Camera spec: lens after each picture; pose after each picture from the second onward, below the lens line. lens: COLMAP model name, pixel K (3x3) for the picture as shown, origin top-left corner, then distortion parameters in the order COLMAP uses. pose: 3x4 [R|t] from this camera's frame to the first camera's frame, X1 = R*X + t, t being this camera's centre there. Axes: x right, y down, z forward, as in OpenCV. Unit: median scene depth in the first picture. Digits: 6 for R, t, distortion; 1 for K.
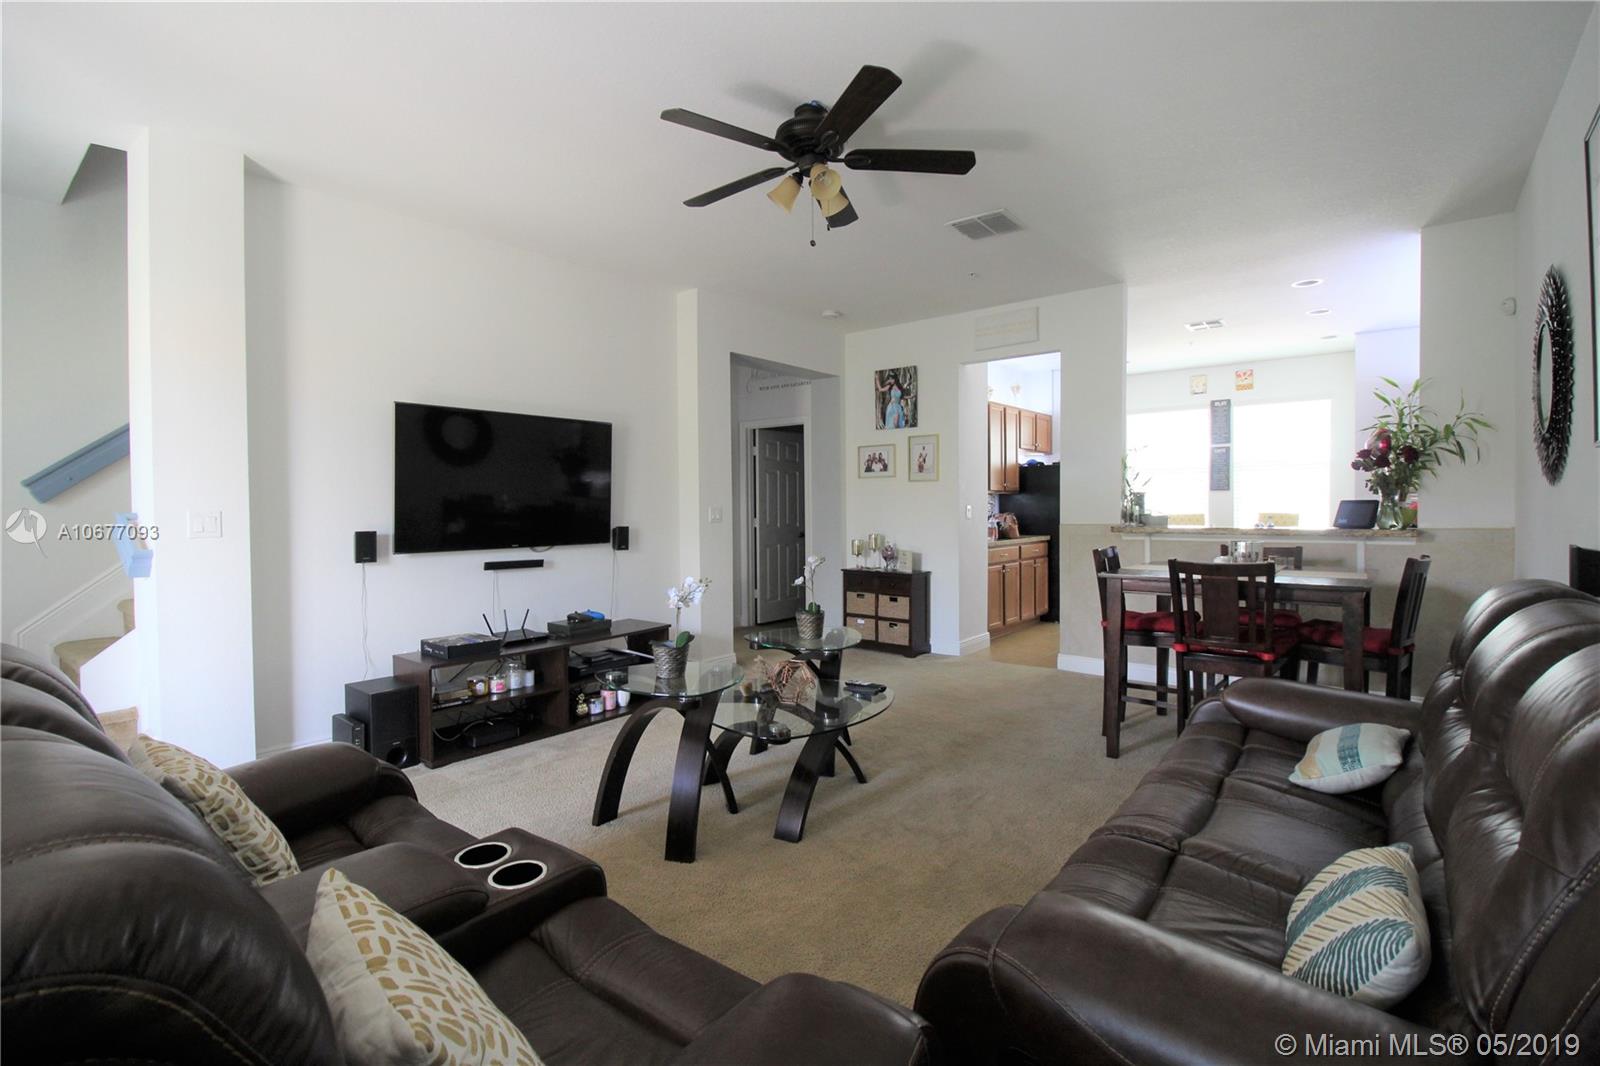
lens RADIAL K [[729.7, 0, 797.9], [0, 729.7, 523.6], [0, 0, 1]] dist [0.000371, 0.000032]
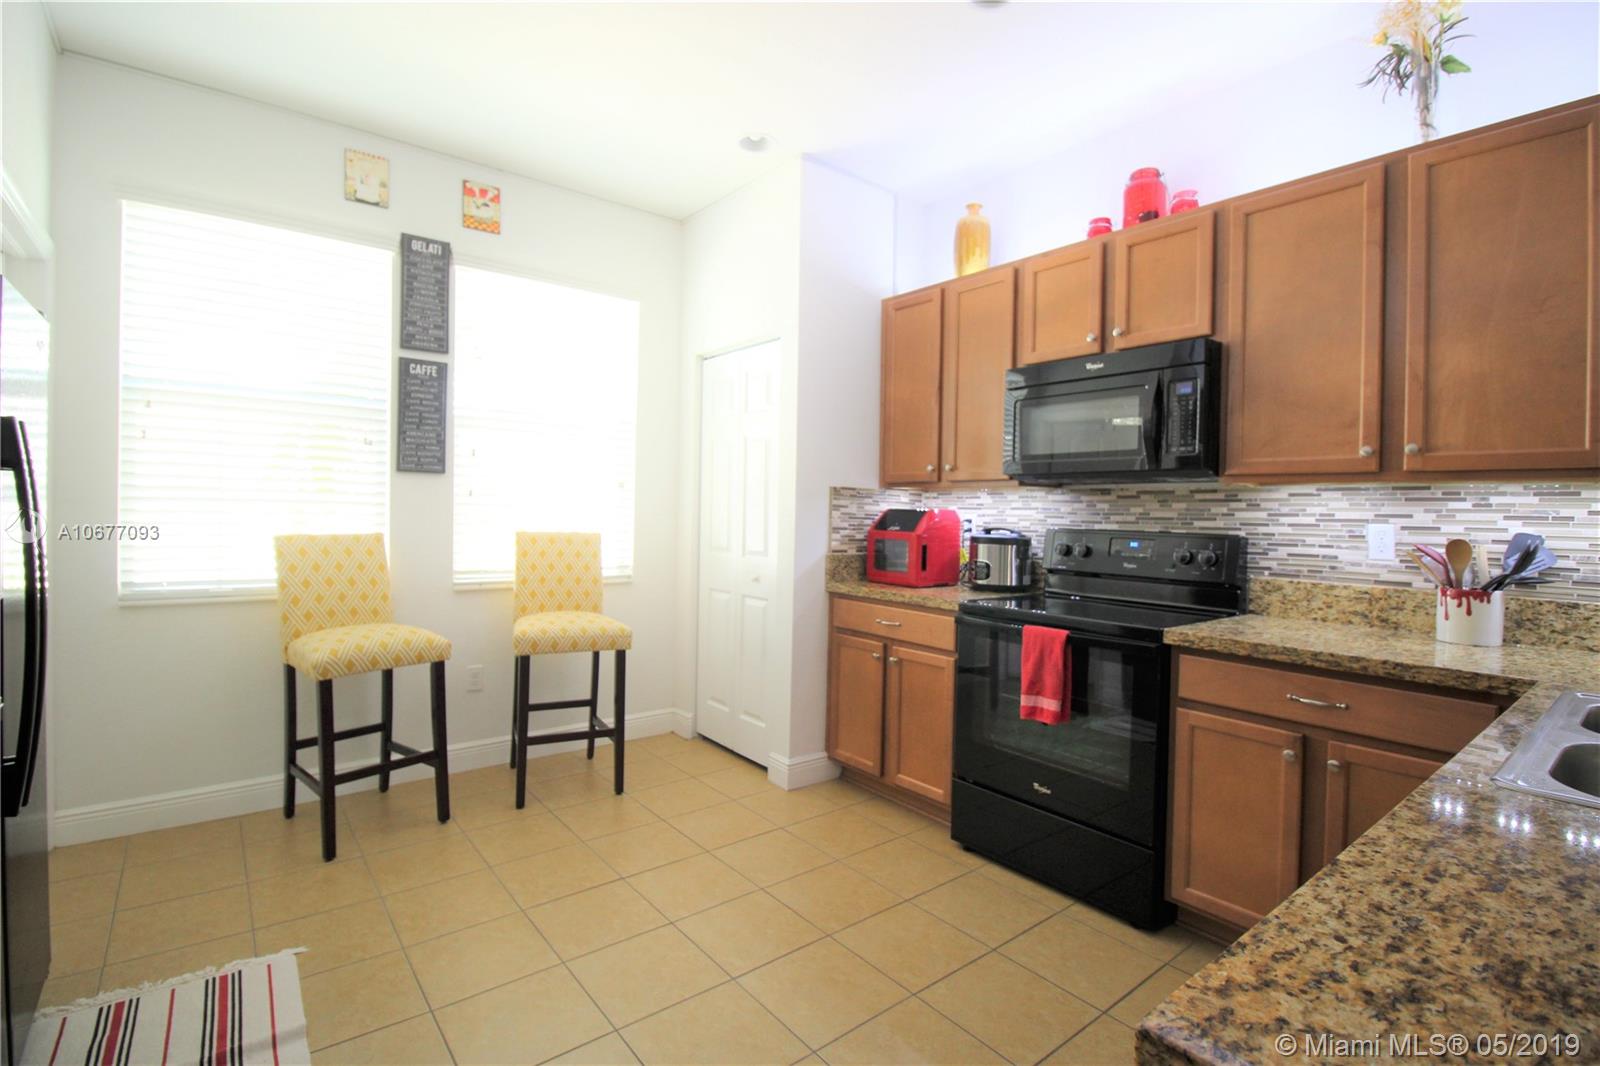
lens RADIAL K [[729.7, 0, 799.1], [0, 729.7, 526.4], [0, 0, 1]] dist [0.000371, 0.000032]
pose [[0.227629, -0.007323, 0.973720, 0.246158], [0.003701, 0.999971, 0.006655, -0.018487], [-0.973741, 0.002089, 0.227650, 0.719213]]
